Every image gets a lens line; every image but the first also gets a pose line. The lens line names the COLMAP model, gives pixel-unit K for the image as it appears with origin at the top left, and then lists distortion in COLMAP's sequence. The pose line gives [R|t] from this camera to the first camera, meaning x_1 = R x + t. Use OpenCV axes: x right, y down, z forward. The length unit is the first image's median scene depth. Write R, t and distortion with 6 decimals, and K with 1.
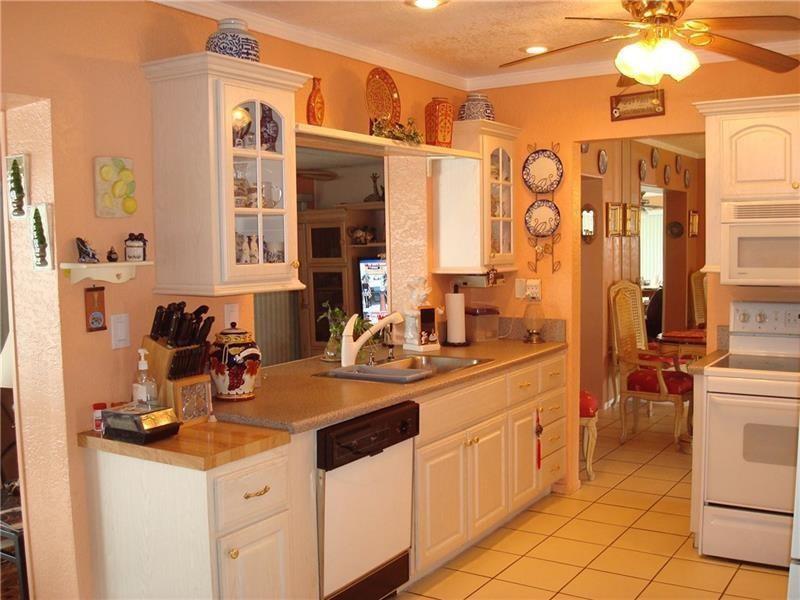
lens RADIAL K [[828.5, 0, 419.5], [0, 828.5, 296.9], [0, 0, 1]] dist [-0.070941, -0.089312]
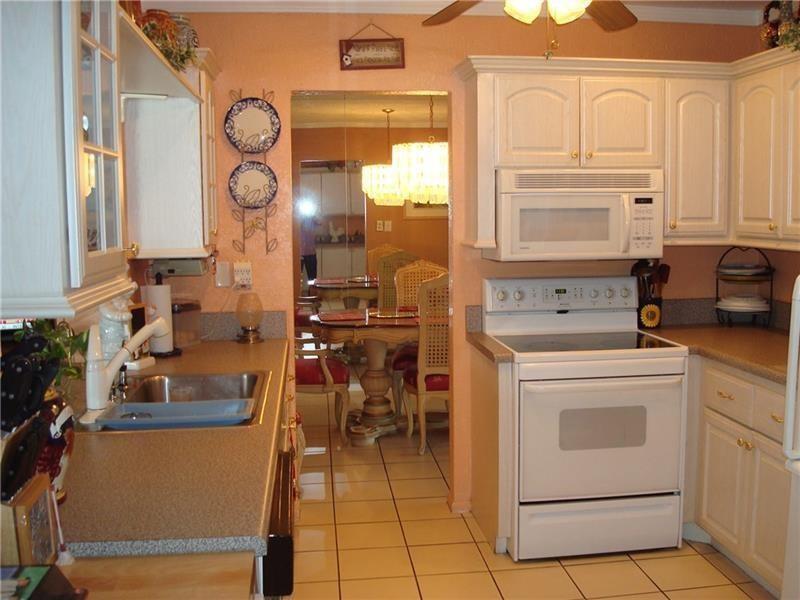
lens RADIAL K [[828.5, 0, 419.5], [0, 828.5, 296.9], [0, 0, 1]] dist [-0.070941, -0.089312]
pose [[0.772666, -0.058763, 0.632087, -0.247126], [0.040955, 0.998246, 0.042740, -0.015837], [-0.633491, -0.007137, 0.773718, 0.301373]]
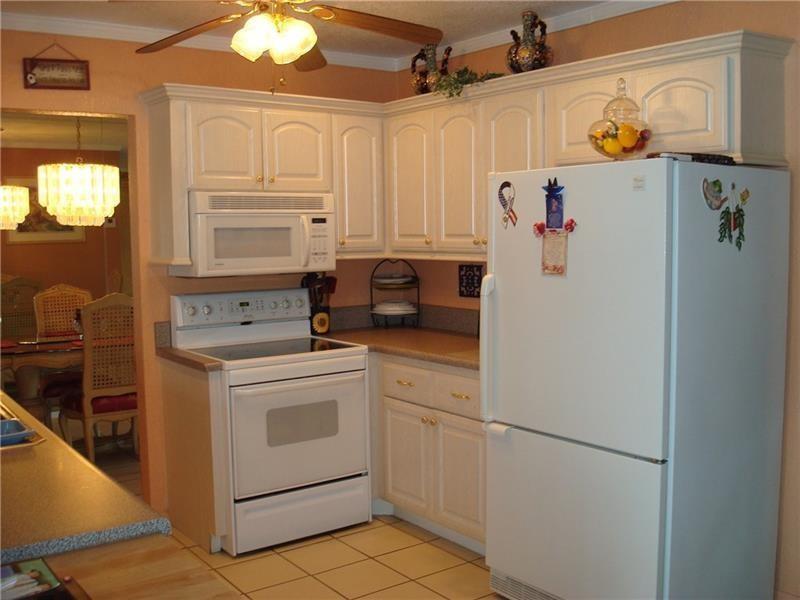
lens RADIAL K [[827.2, 0, 399.2], [0, 827.2, 290.7], [0, 0, 1]] dist [-0.054634, -0.115897]
pose [[0.374200, -0.056179, 0.925645, -0.384721], [0.068508, 0.997111, 0.032821, -0.012693], [-0.924814, 0.051133, 0.376968, 0.361475]]
